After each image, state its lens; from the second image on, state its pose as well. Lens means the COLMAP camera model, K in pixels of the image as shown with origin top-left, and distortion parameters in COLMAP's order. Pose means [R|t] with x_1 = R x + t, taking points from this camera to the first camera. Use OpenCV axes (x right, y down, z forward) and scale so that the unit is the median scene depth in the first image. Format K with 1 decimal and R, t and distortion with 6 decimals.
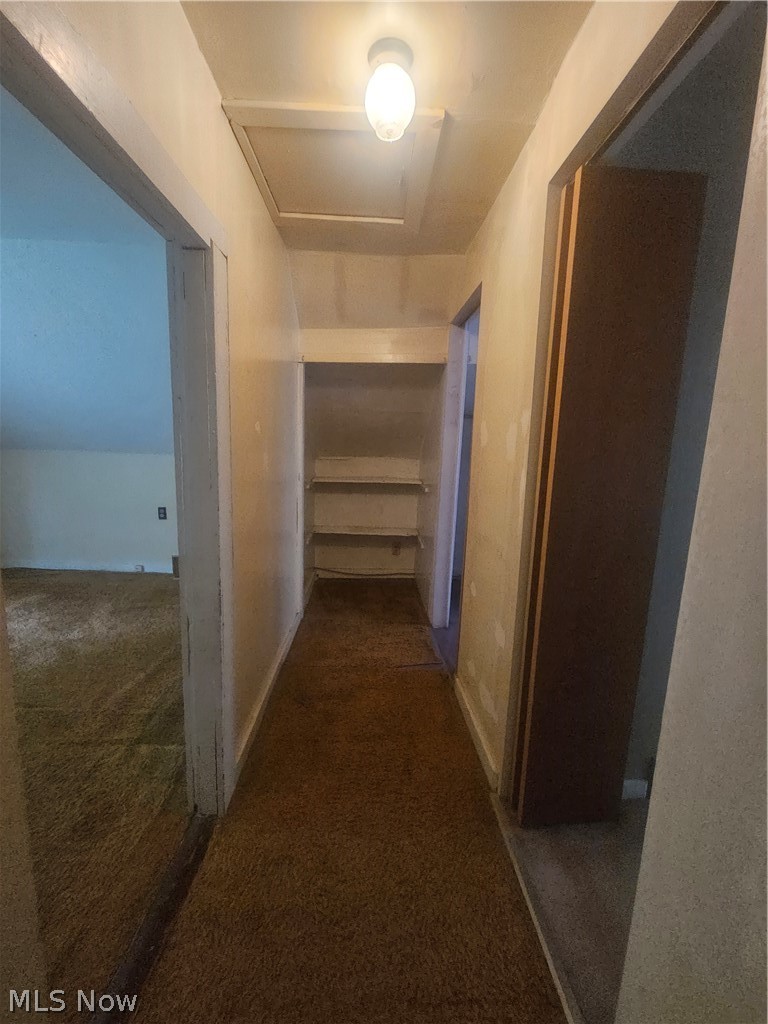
lens RADIAL K [[413.5, 0, 382.0], [0, 413.5, 507.6], [0, 0, 1]] dist [-0.001219, -0.000176]
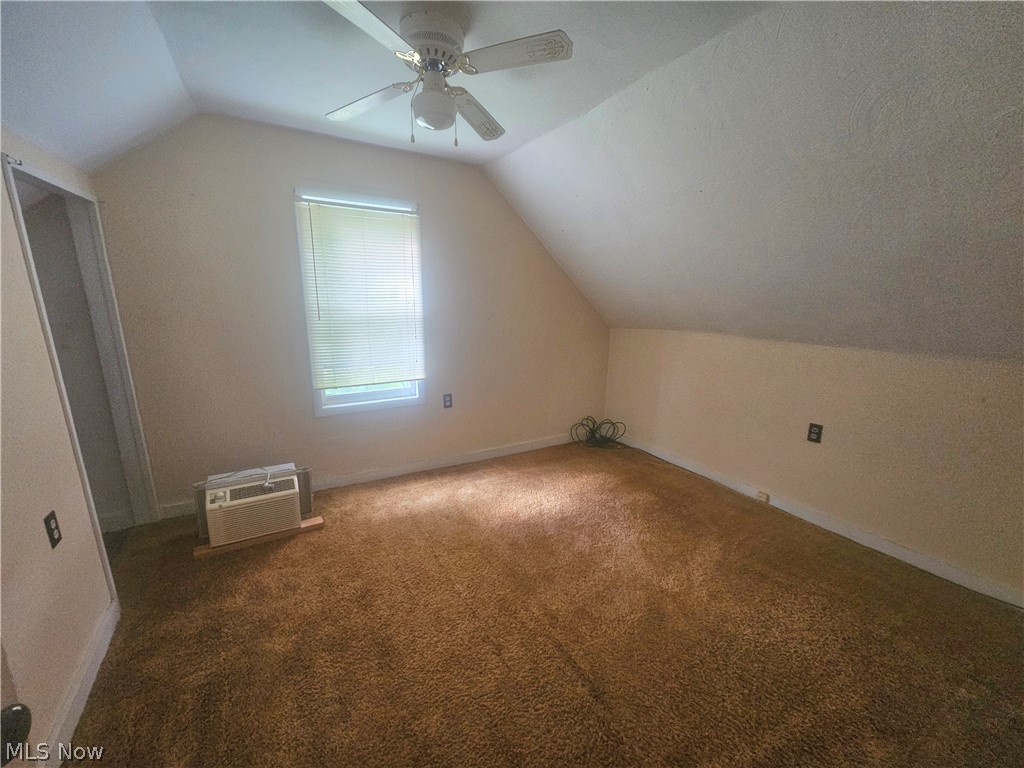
lens RADIAL K [[413.5, 0, 512.2], [0, 413.5, 386.5], [0, 0, 1]] dist [-0.001219, -0.000176]
pose [[0.468701, 0.154286, -0.869779, -0.258502], [-0.142947, 0.984899, 0.097676, -0.073905], [0.871714, 0.078551, 0.483678, 0.332320]]
